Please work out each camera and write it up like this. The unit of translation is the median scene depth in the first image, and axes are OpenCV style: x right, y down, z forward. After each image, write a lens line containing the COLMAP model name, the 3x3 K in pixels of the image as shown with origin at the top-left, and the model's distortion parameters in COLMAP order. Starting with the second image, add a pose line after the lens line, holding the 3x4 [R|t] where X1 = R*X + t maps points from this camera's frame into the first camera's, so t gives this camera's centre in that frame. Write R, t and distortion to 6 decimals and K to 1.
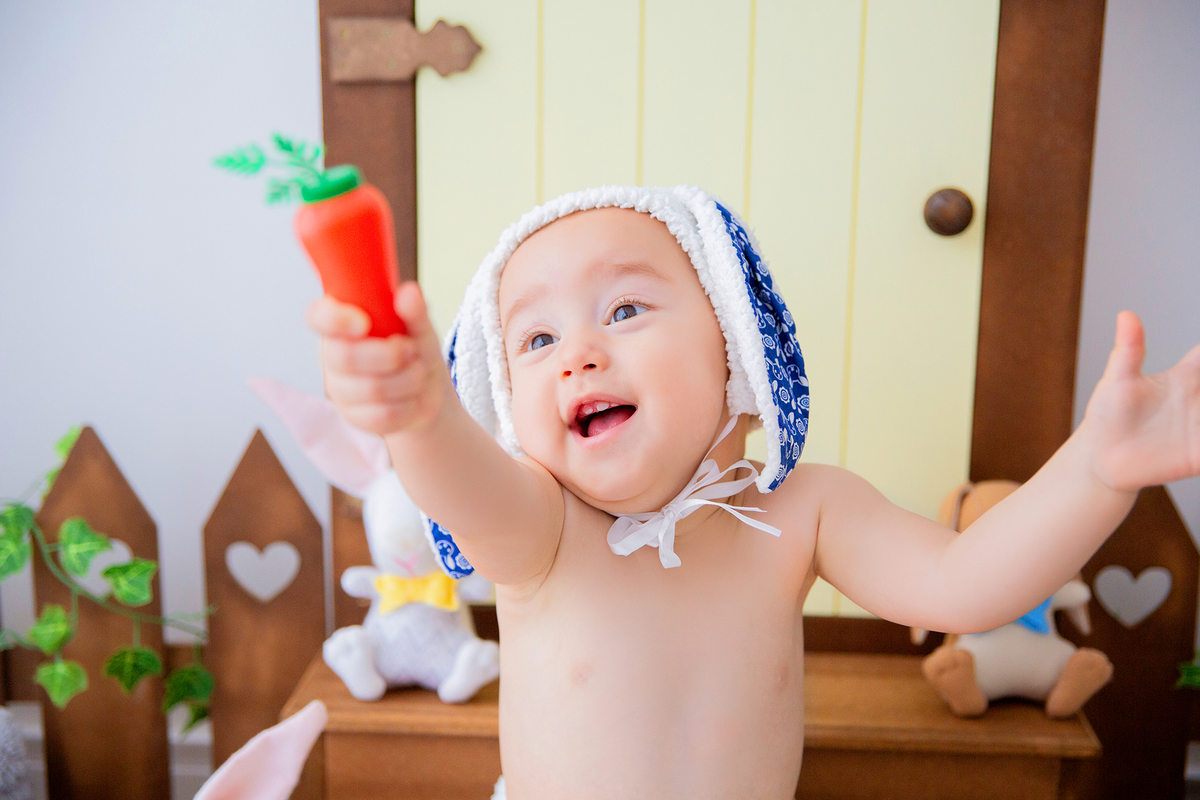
lens RADIAL K [[1759.6, 0, 595.6], [0, 1759.6, 407.8], [0, 0, 1]] dist [0.136046, -0.074878]
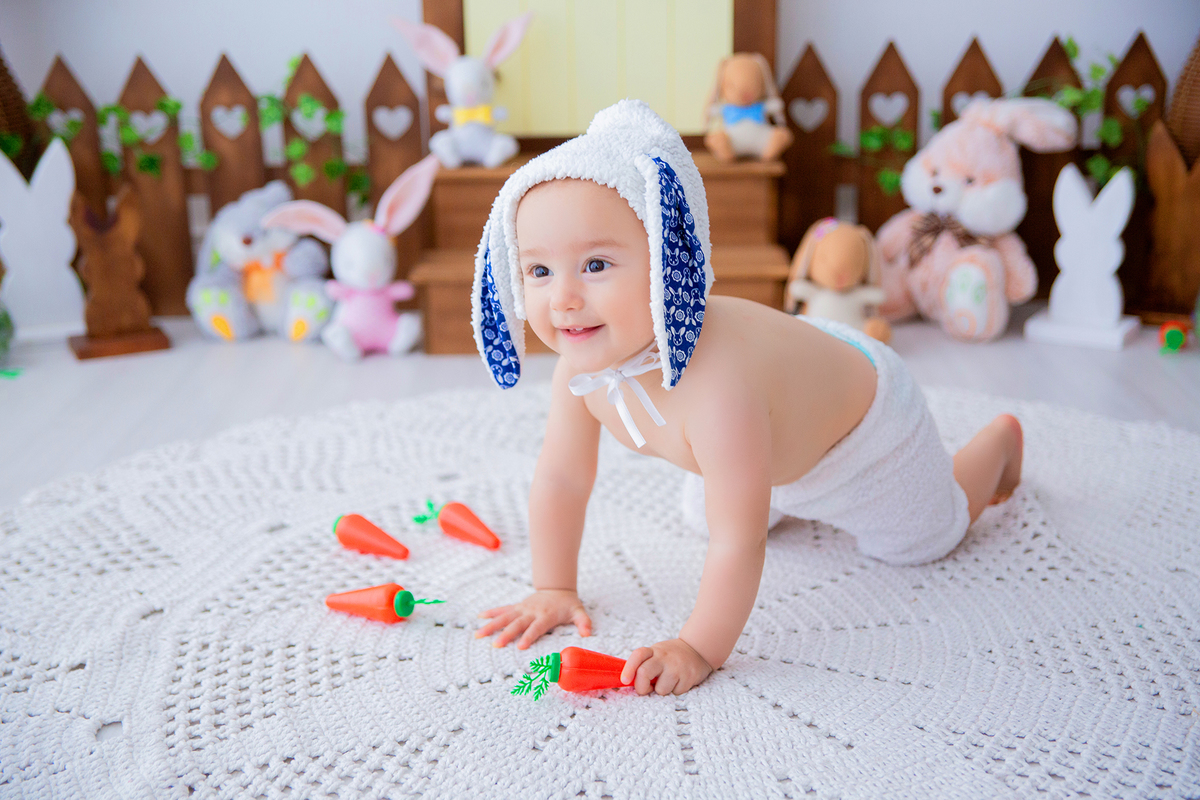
lens RADIAL K [[1694.9, 0, 600.9], [0, 1694.9, 415.6], [0, 0, 1]] dist [0.105020, 0.038374]
pose [[0.998487, -0.041467, 0.036116, -0.034670], [0.038577, 0.996258, 0.077337, 0.307242], [-0.039188, -0.075826, 0.996351, -1.073946]]
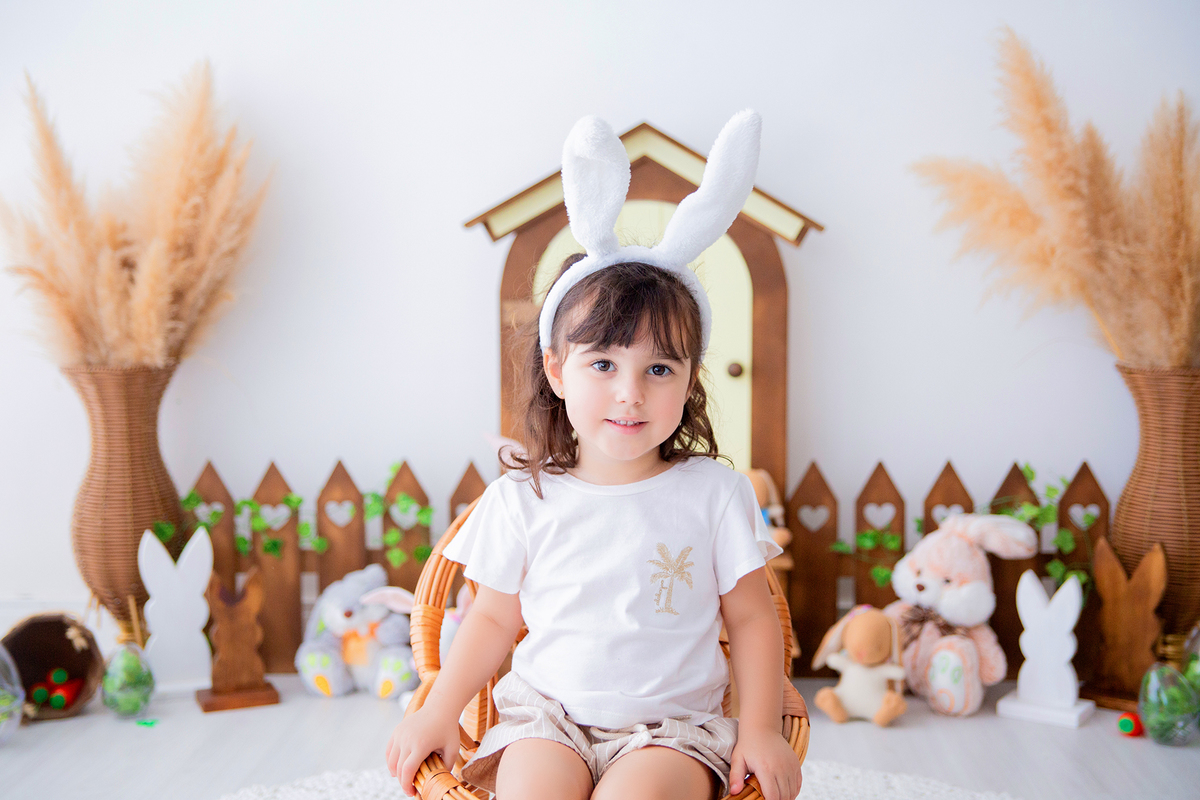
lens RADIAL K [[1597.9, 0, 597.0], [0, 1597.9, 395.0], [0, 0, 1]] dist [0.094064, -0.073133]
pose [[0.999895, -0.012870, 0.006699, -0.025249], [0.013624, 0.991637, -0.128338, 0.229919], [-0.004991, 0.128416, 0.991708, -1.362167]]
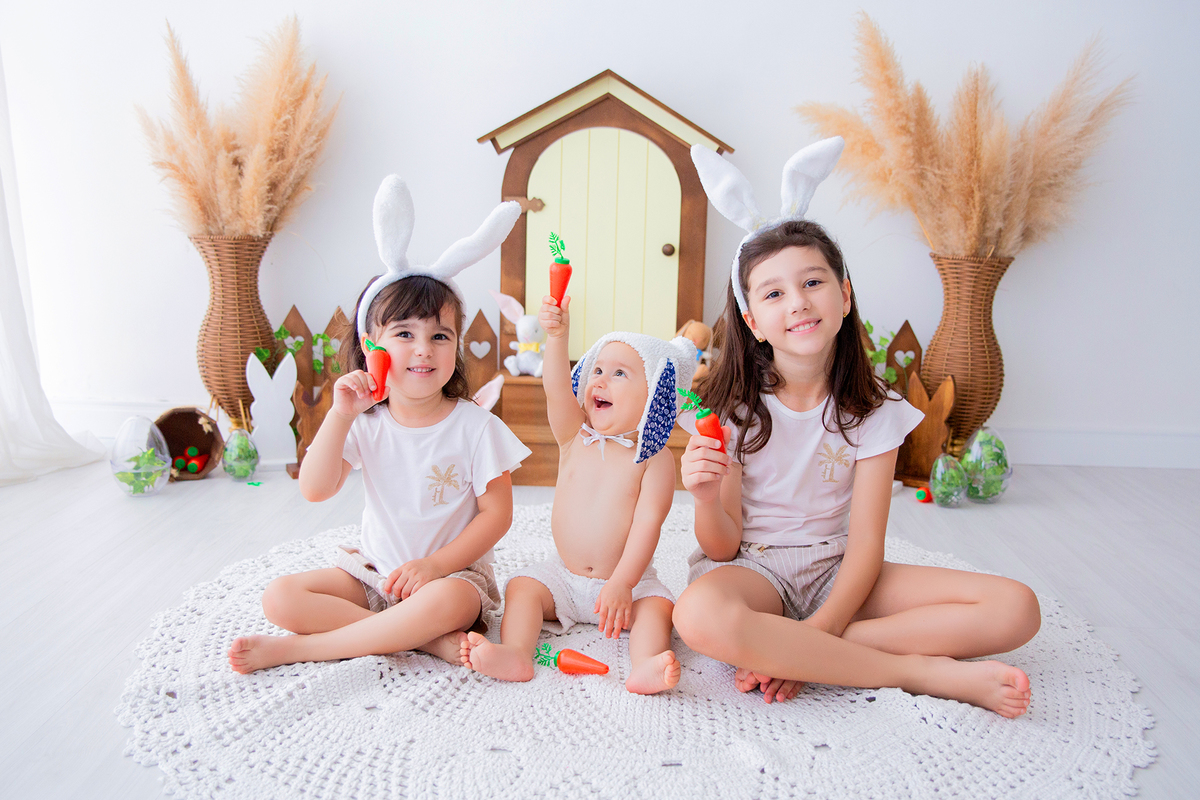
lens RADIAL K [[1258.6, 0, 619.6], [0, 1258.6, 421.6], [0, 0, 1]] dist [-0.029813, 0.025261]
pose [[0.998640, 0.007460, 0.051592, -0.039904], [-0.005969, 0.999562, -0.028995, 0.329207], [-0.051786, 0.028648, 0.998247, -1.637880]]
